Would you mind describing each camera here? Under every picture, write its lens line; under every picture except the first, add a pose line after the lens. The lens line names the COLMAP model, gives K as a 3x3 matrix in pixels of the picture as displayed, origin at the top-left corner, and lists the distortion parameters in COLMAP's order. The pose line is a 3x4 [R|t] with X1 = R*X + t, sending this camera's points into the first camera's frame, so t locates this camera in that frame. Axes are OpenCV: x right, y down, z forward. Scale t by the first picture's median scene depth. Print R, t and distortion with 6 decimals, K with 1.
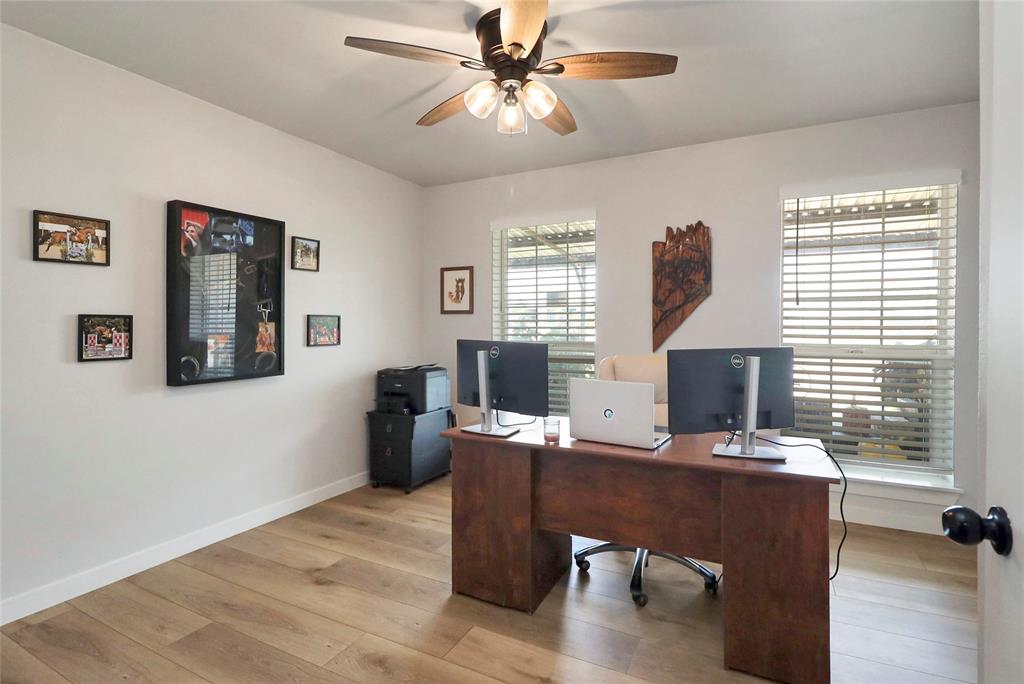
lens RADIAL K [[492.9, 0, 514.0], [0, 492.9, 334.1], [0, 0, 1]] dist [-0.017215, -0.003679]
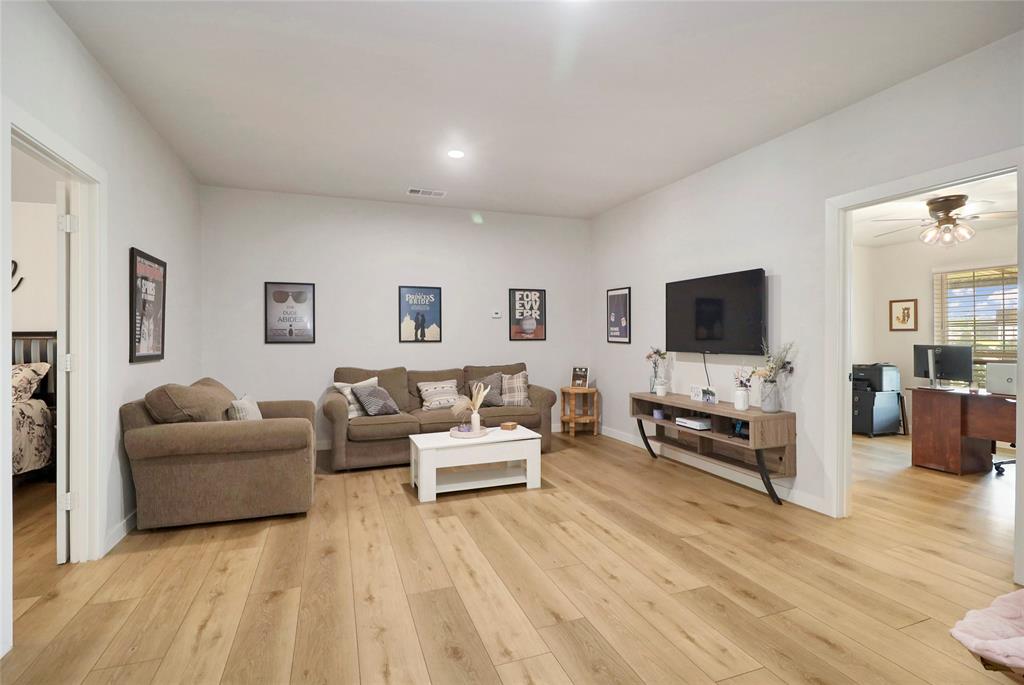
lens RADIAL K [[492.9, 0, 509.3], [0, 492.9, 336.2], [0, 0, 1]] dist [-0.017215, -0.003679]
pose [[0.730762, -0.002485, -0.682627, 0.020462], [-0.018133, 0.999570, -0.023050, 0.034778], [0.682391, 0.029222, 0.730403, -1.031834]]
